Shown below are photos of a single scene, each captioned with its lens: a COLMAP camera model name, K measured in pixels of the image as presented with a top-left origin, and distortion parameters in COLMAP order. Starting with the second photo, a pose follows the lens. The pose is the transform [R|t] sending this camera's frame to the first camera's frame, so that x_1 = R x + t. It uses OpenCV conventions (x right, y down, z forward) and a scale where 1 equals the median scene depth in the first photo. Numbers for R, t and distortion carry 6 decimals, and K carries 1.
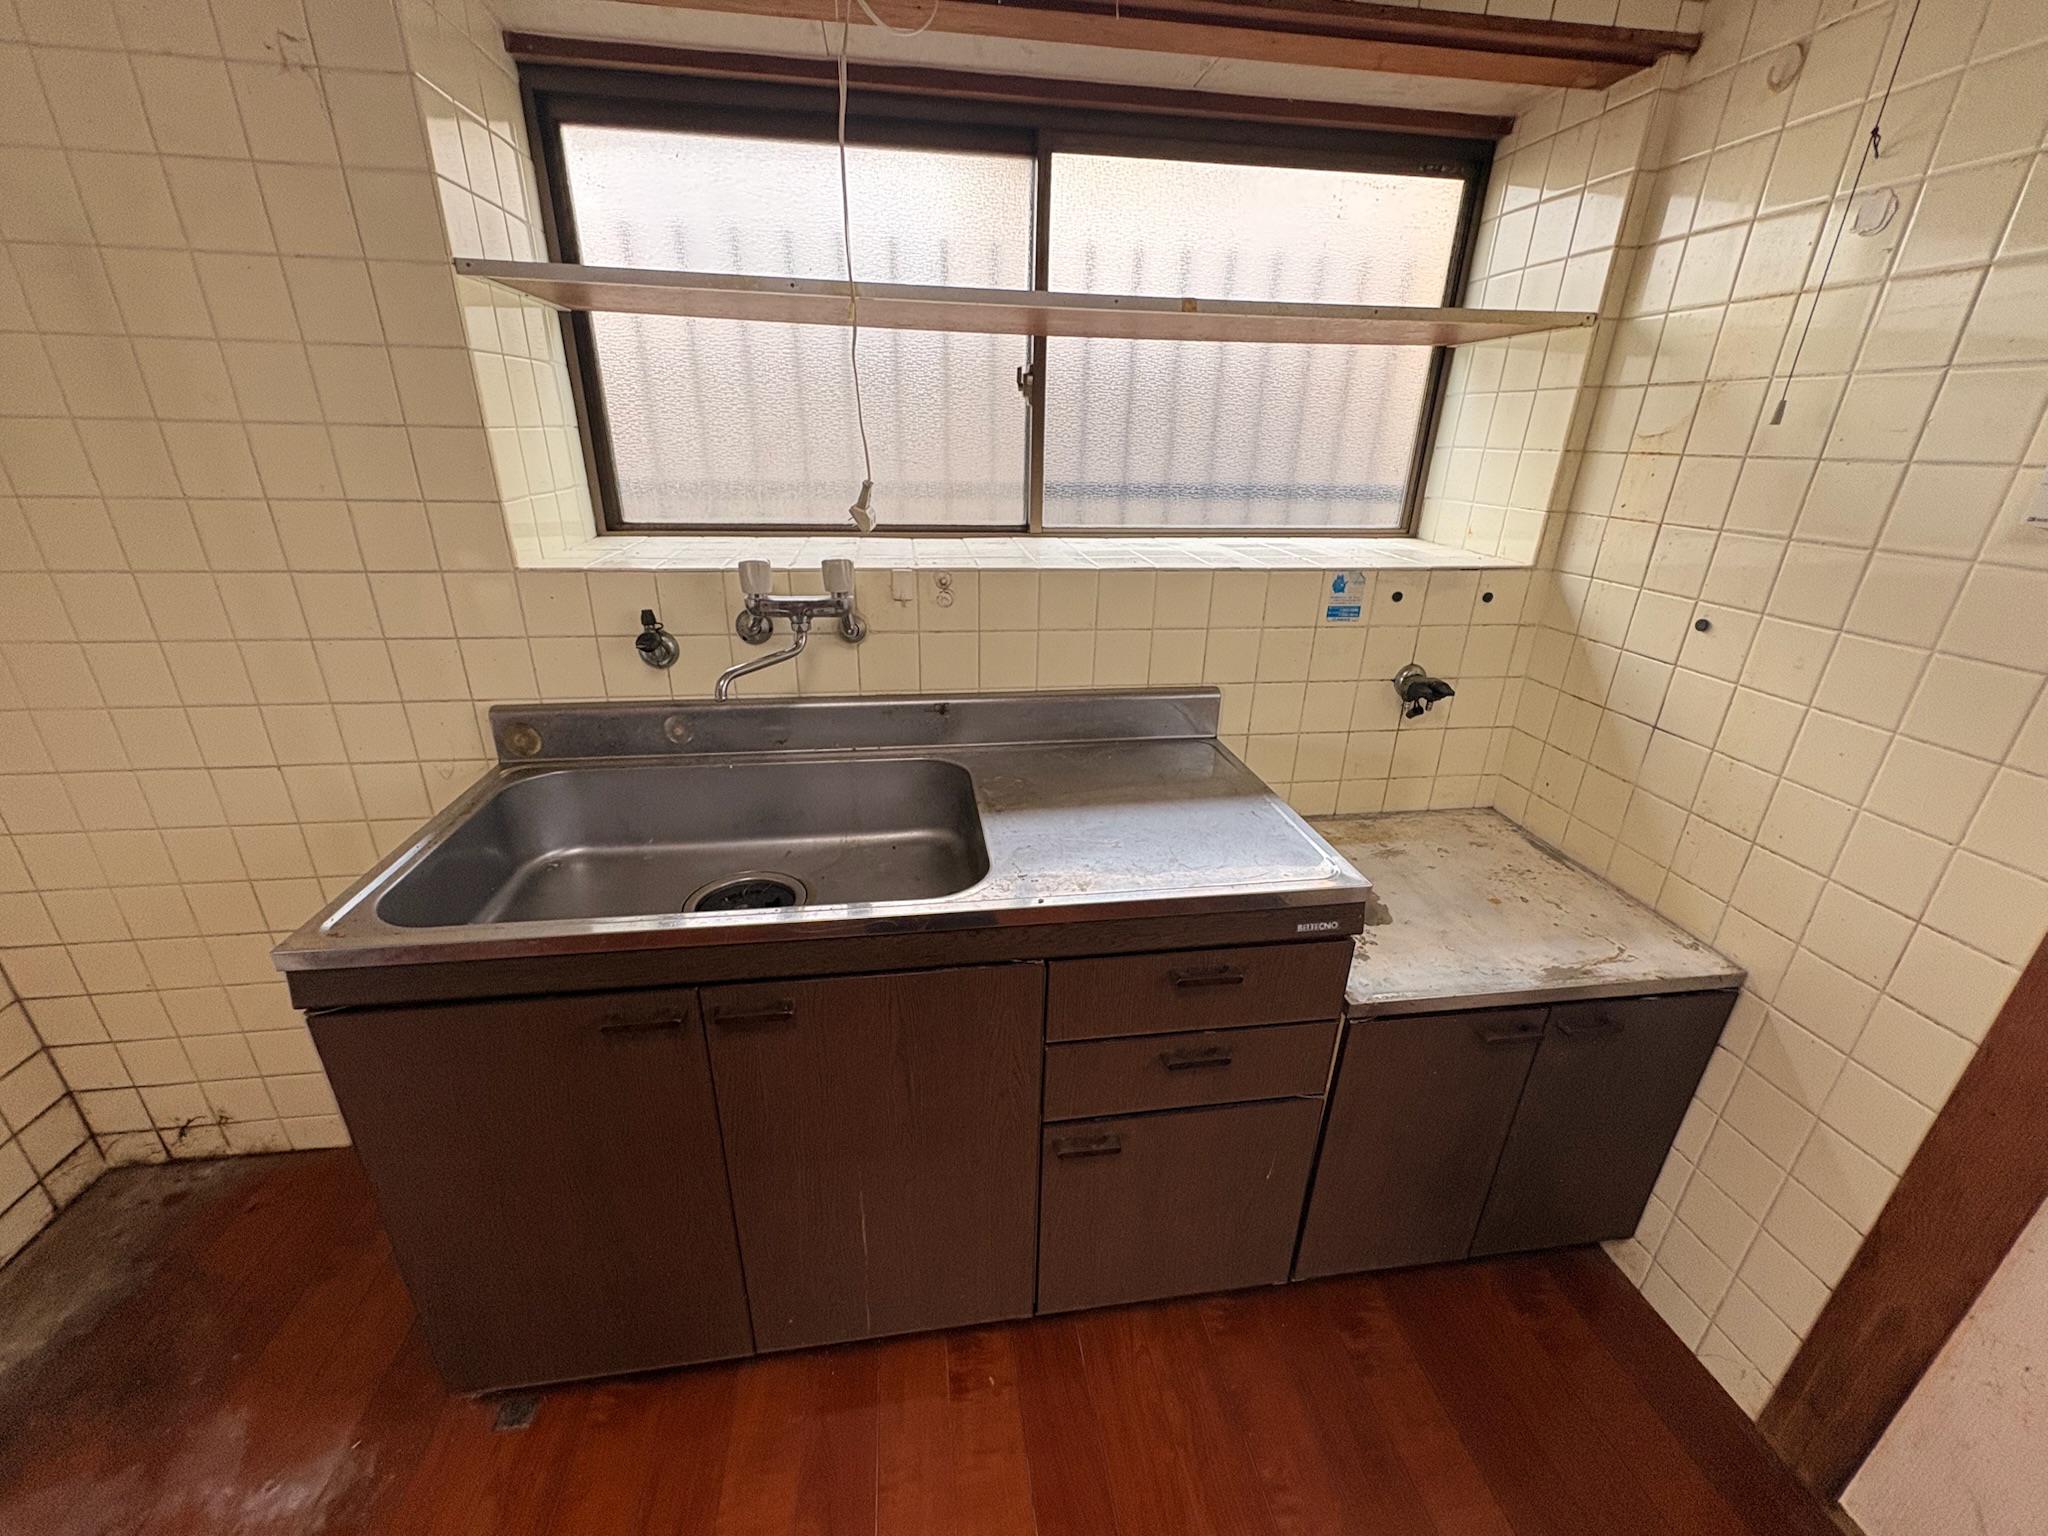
lens RADIAL K [[818.3, 0, 1021.3], [0, 818.3, 766.9], [0, 0, 1]] dist [0.001494, 0.000166]
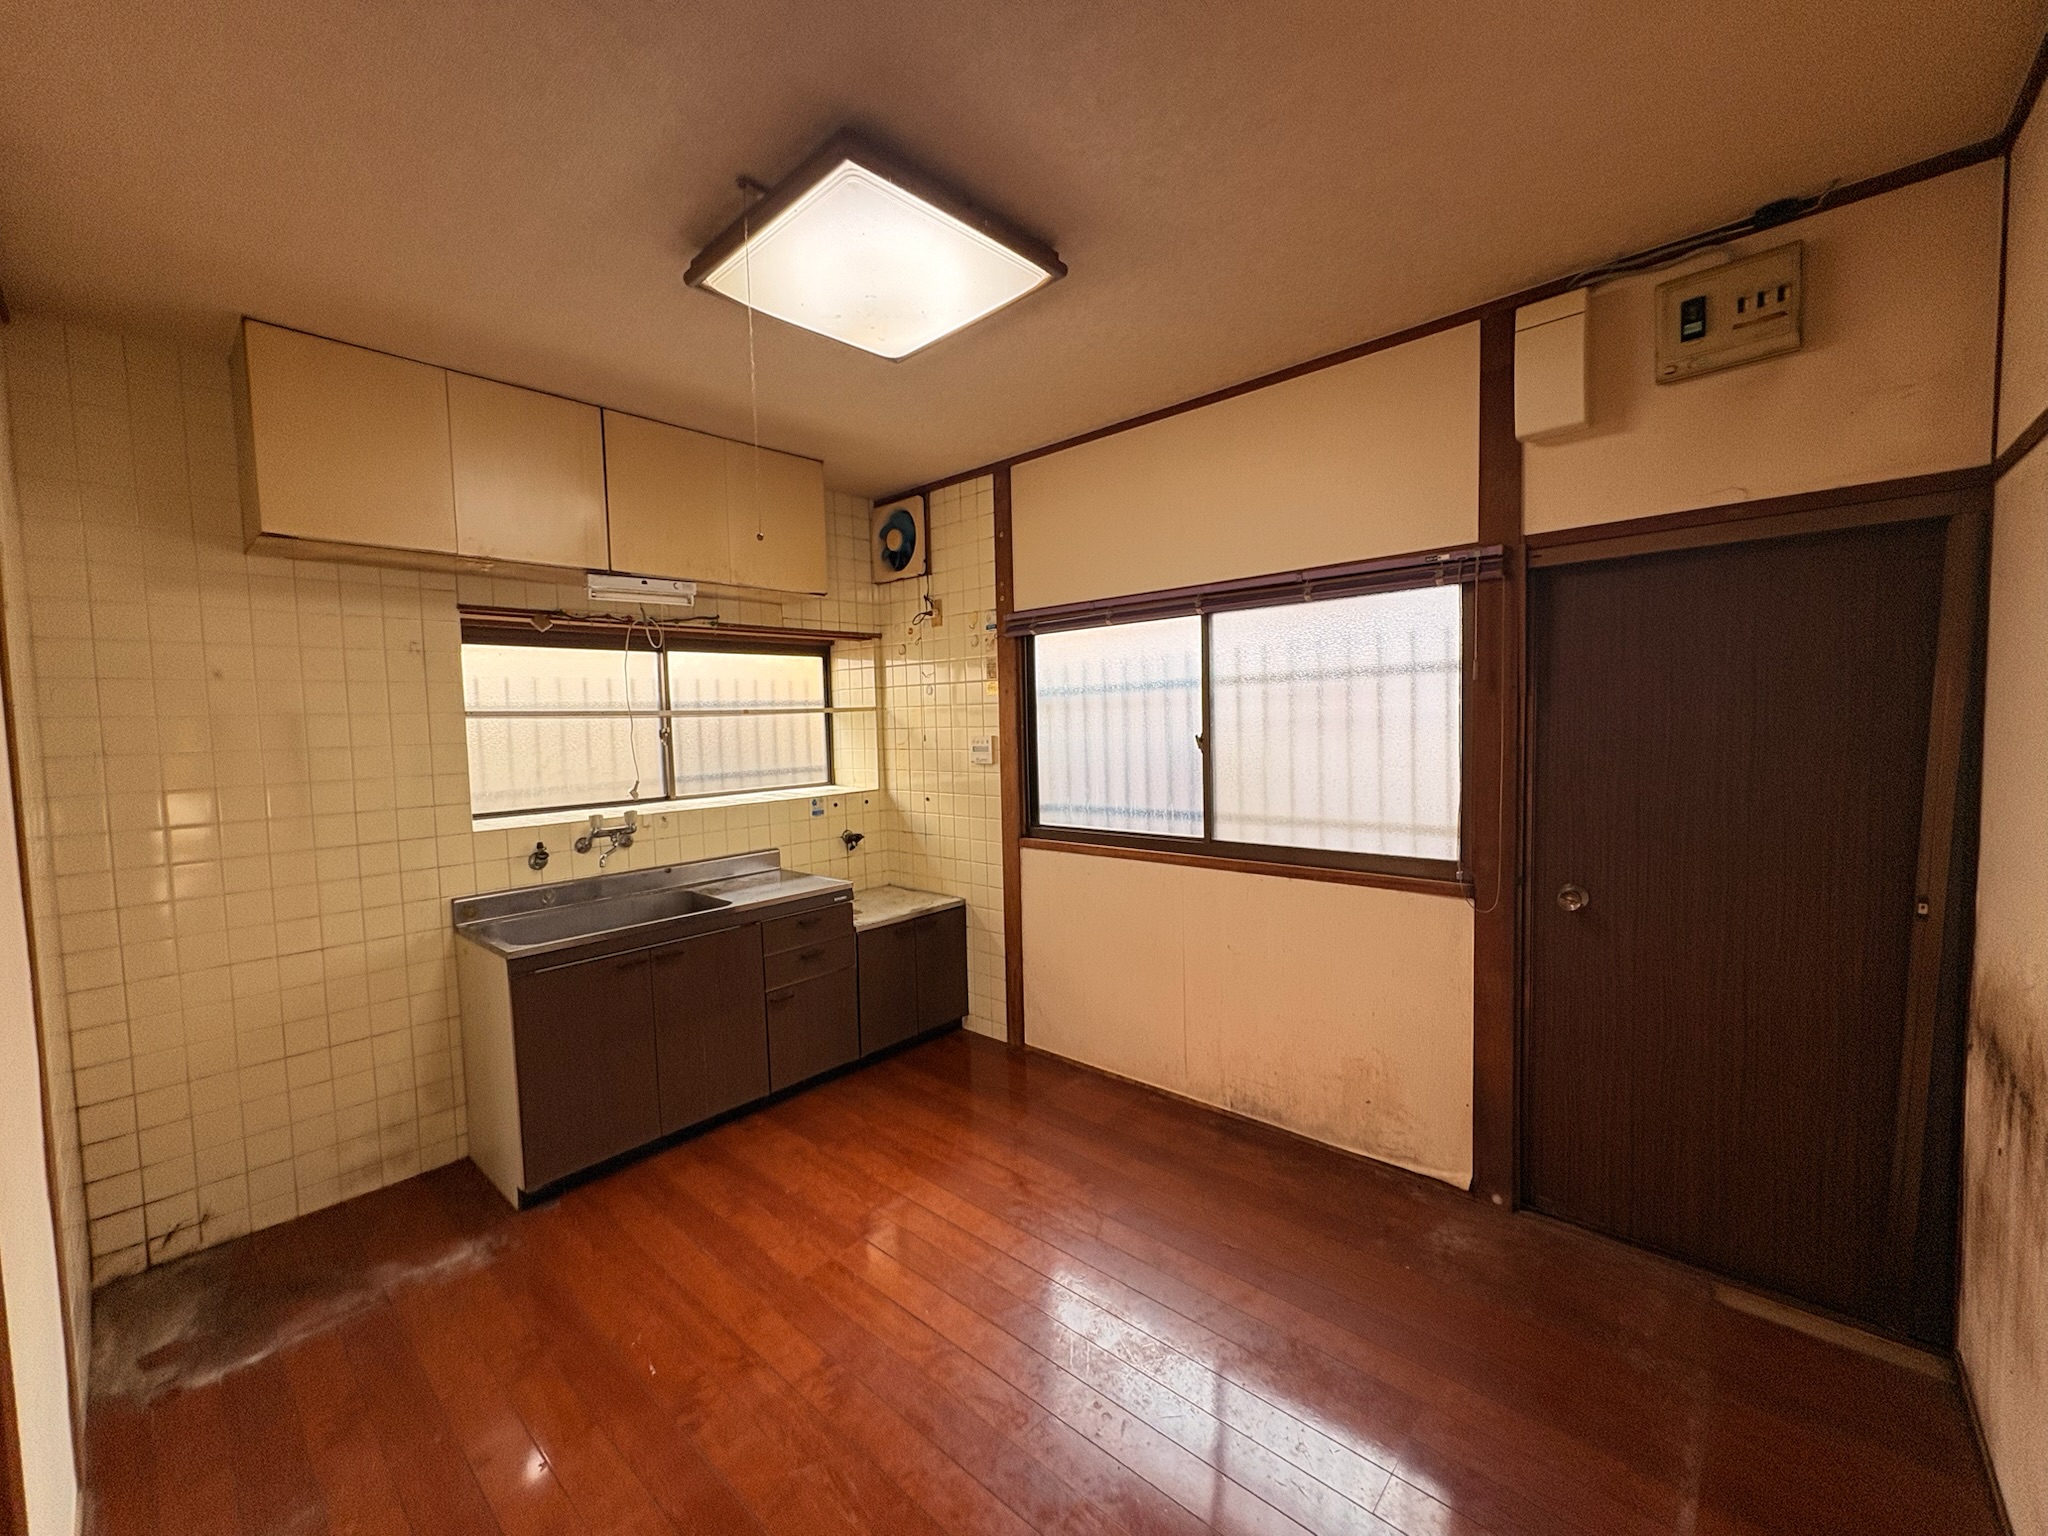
lens RADIAL K [[818.3, 0, 1021.3], [0, 818.3, 766.9], [0, 0, 1]] dist [0.001494, 0.000166]
pose [[0.770093, -0.080500, 0.632832, -0.748039], [0.282052, 0.932744, -0.224579, 0.444240], [-0.572191, 0.351439, 0.741004, -1.354979]]
